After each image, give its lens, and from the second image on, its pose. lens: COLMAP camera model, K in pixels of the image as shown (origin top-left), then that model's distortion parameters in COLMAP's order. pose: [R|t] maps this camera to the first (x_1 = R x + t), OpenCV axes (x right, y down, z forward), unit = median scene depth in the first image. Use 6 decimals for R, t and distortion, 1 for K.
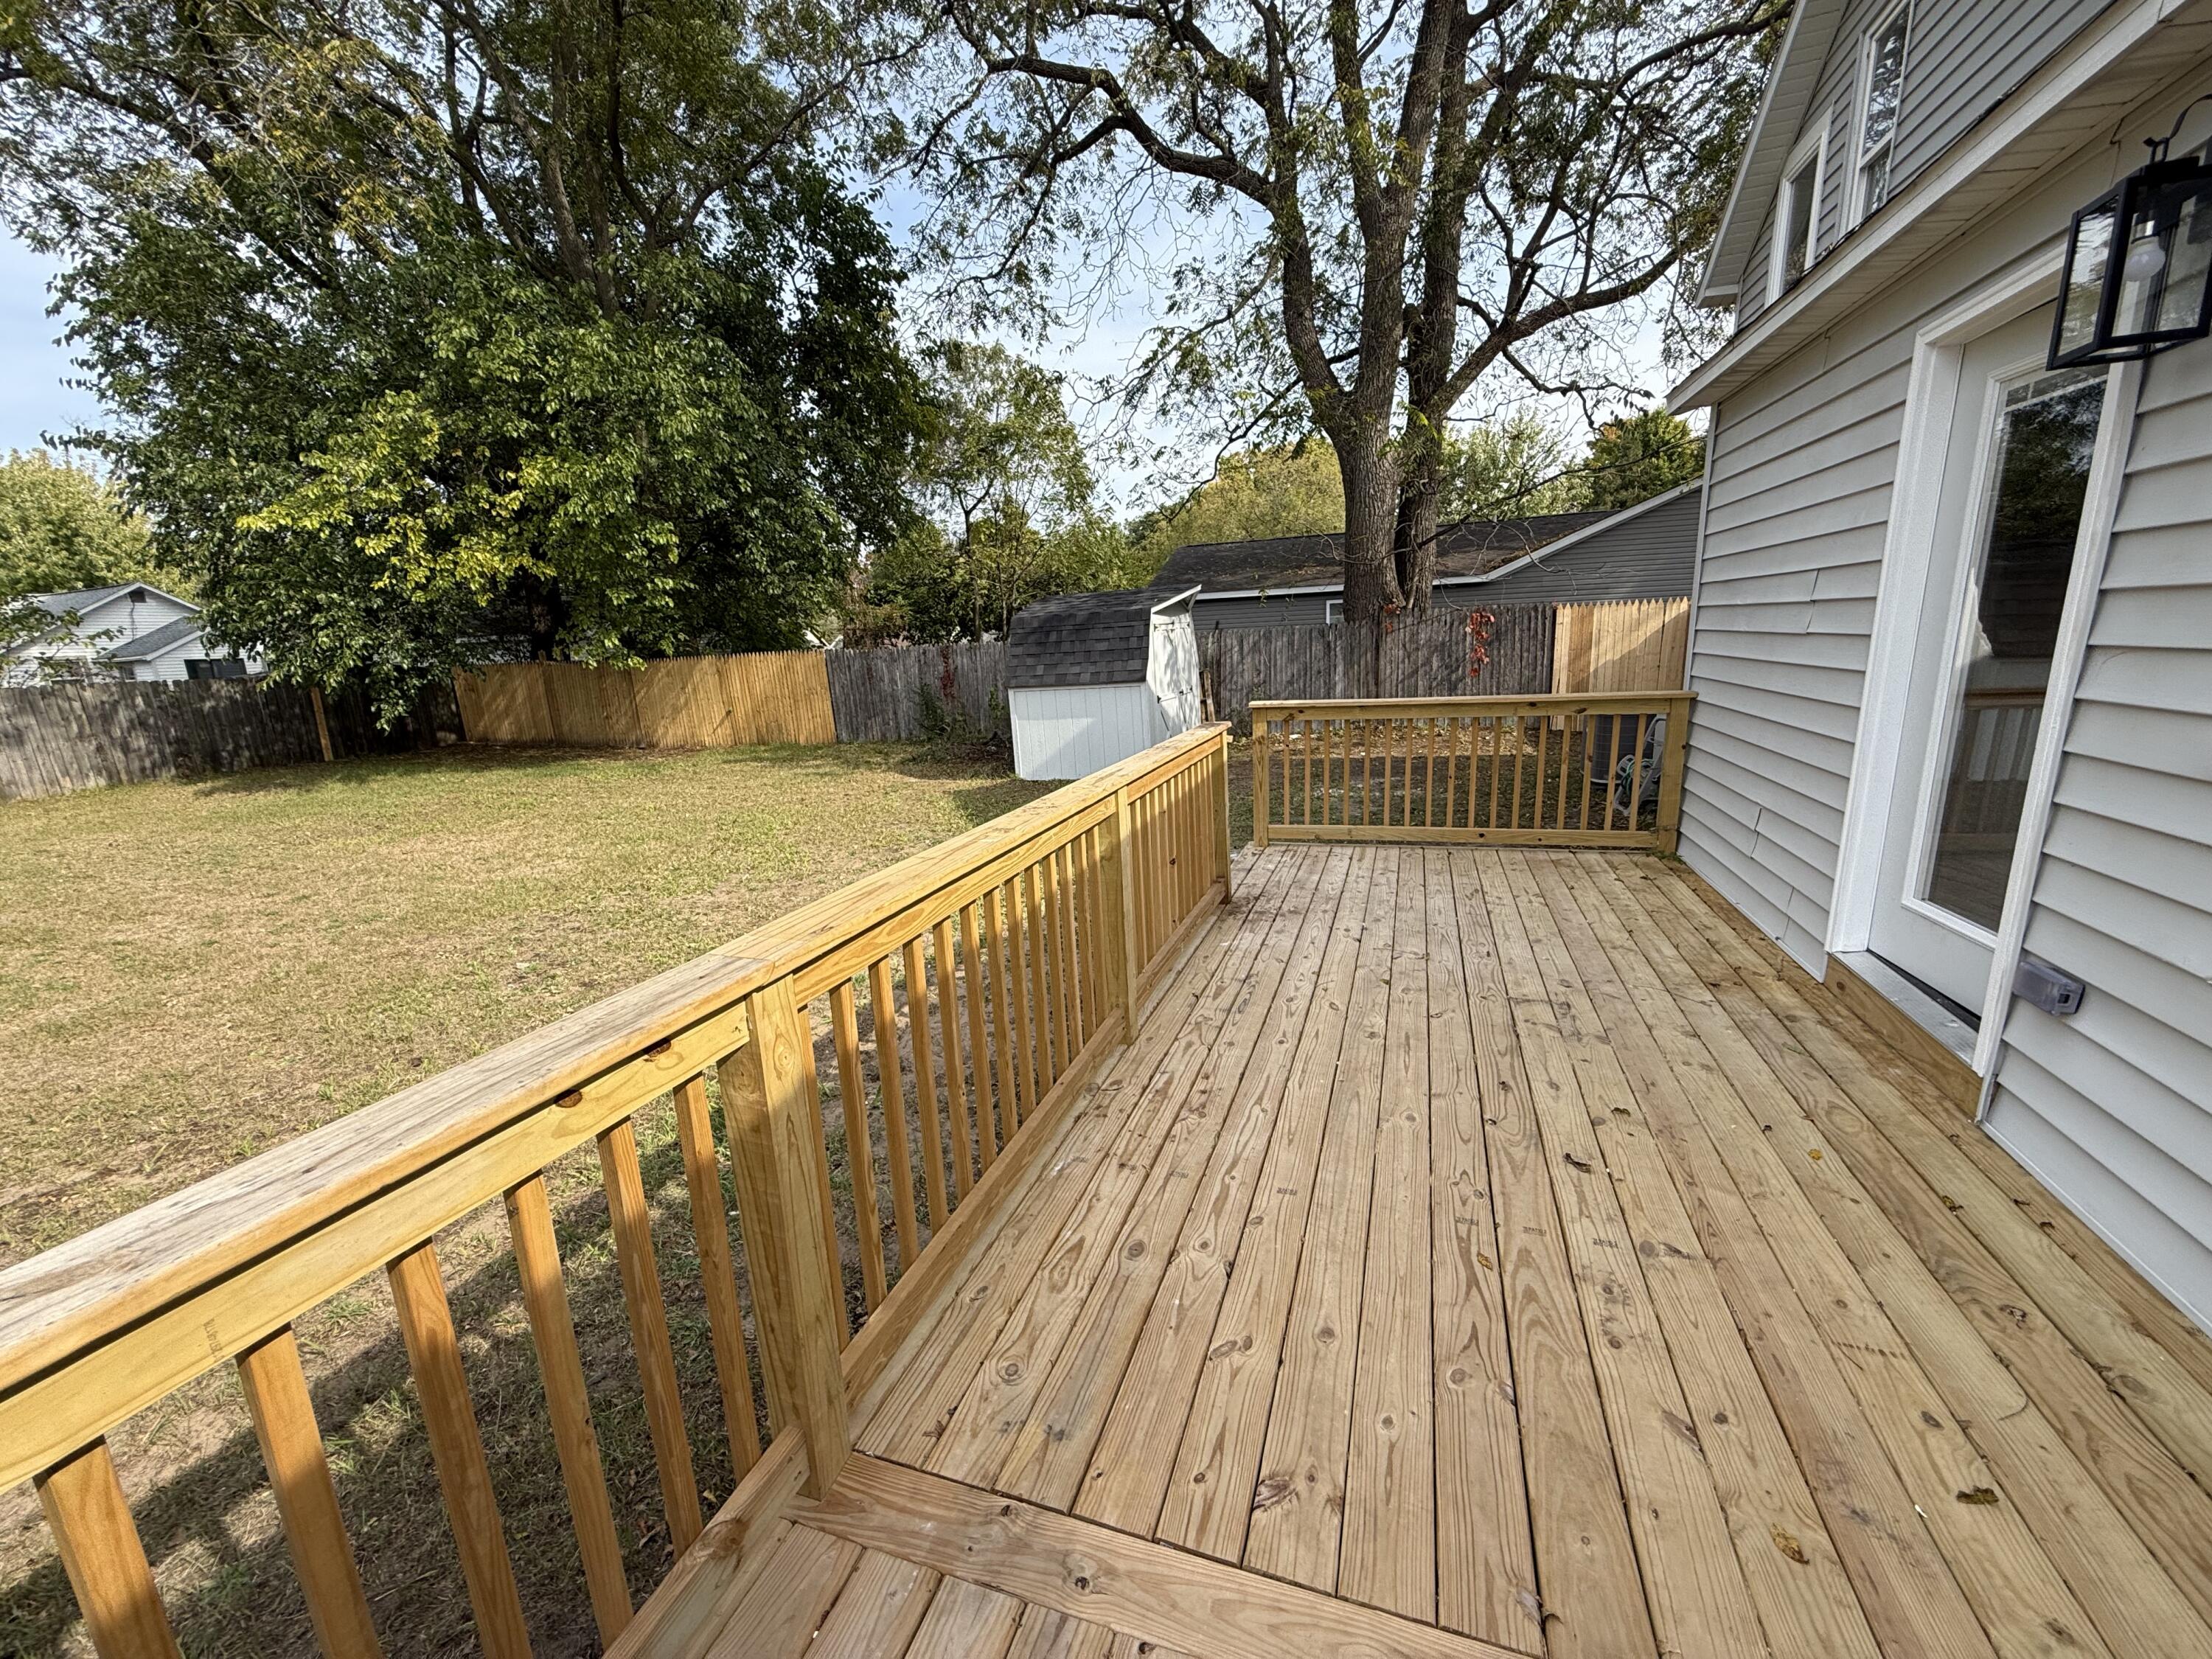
lens RADIAL K [[877.5, 0, 1099.5], [0, 877.5, 830.0], [0, 0, 1]] dist [0.001880, 0.000414]
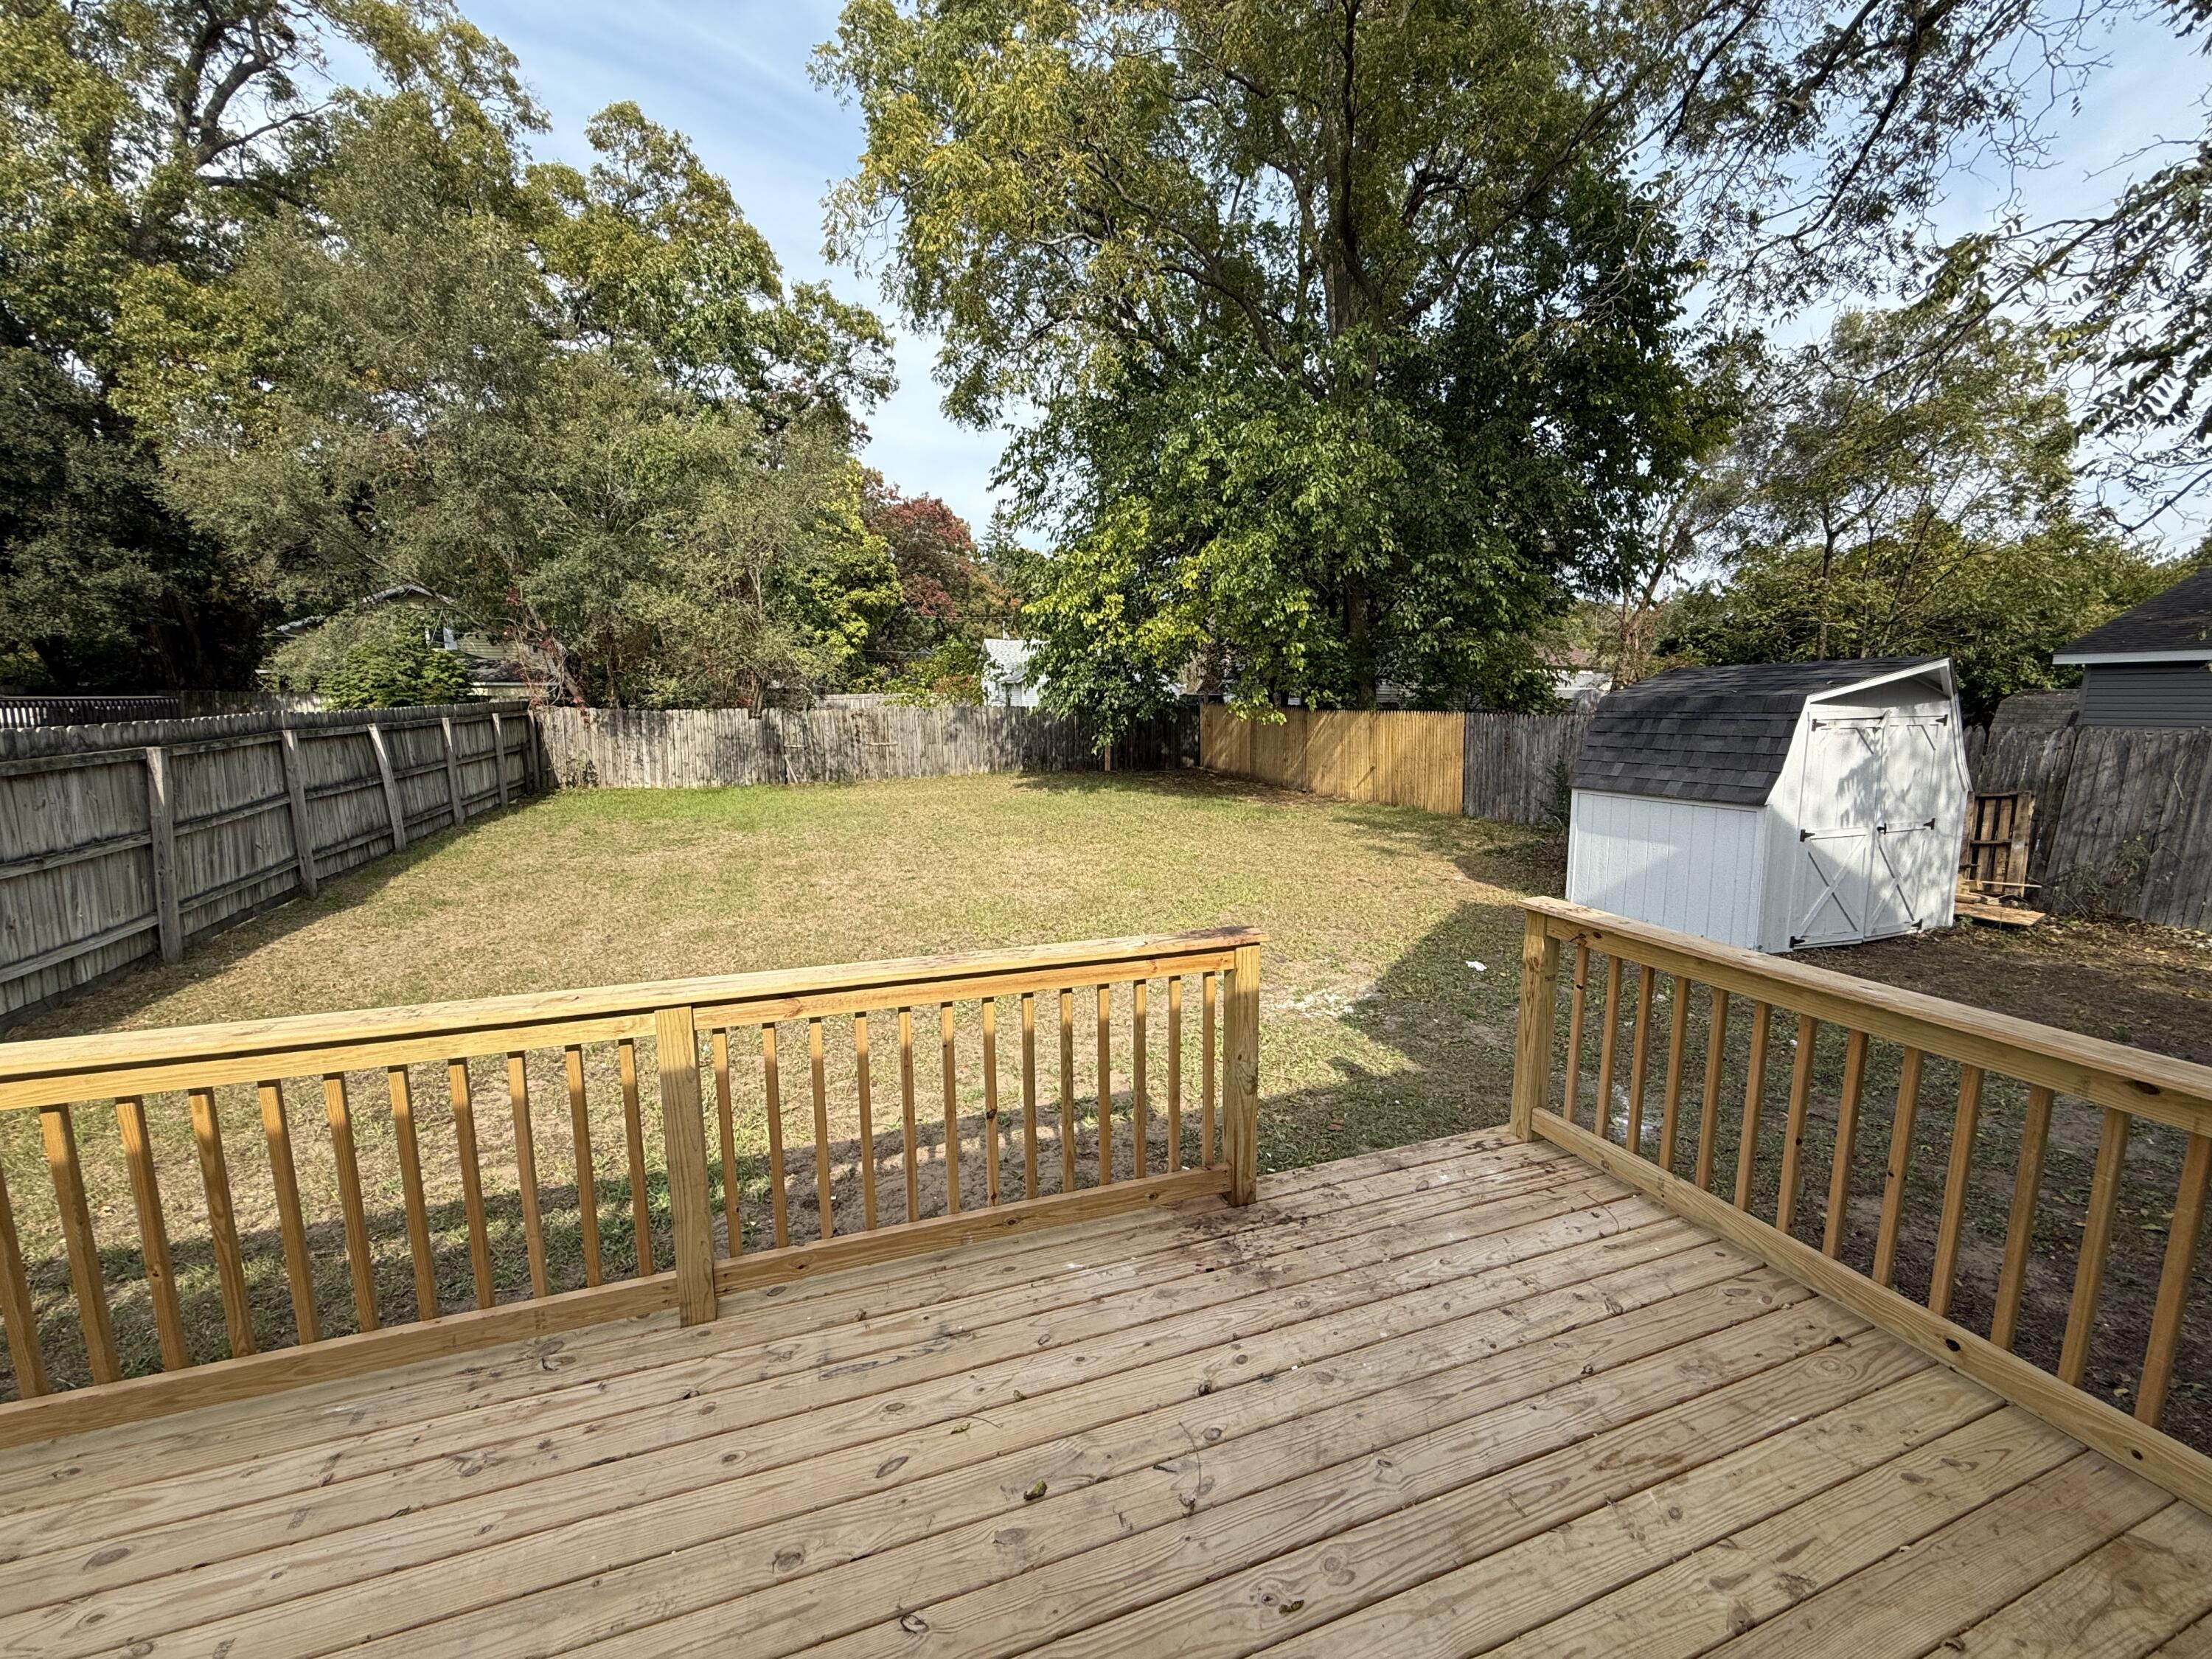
lens RADIAL K [[877.5, 0, 1106.8], [0, 877.5, 827.3], [0, 0, 1]] dist [0.001880, 0.000414]
pose [[0.633992, 0.161549, -0.756278, 0.181483], [-0.194185, 0.979861, 0.046522, -0.068725], [0.748563, 0.117363, 0.652594, 0.163275]]
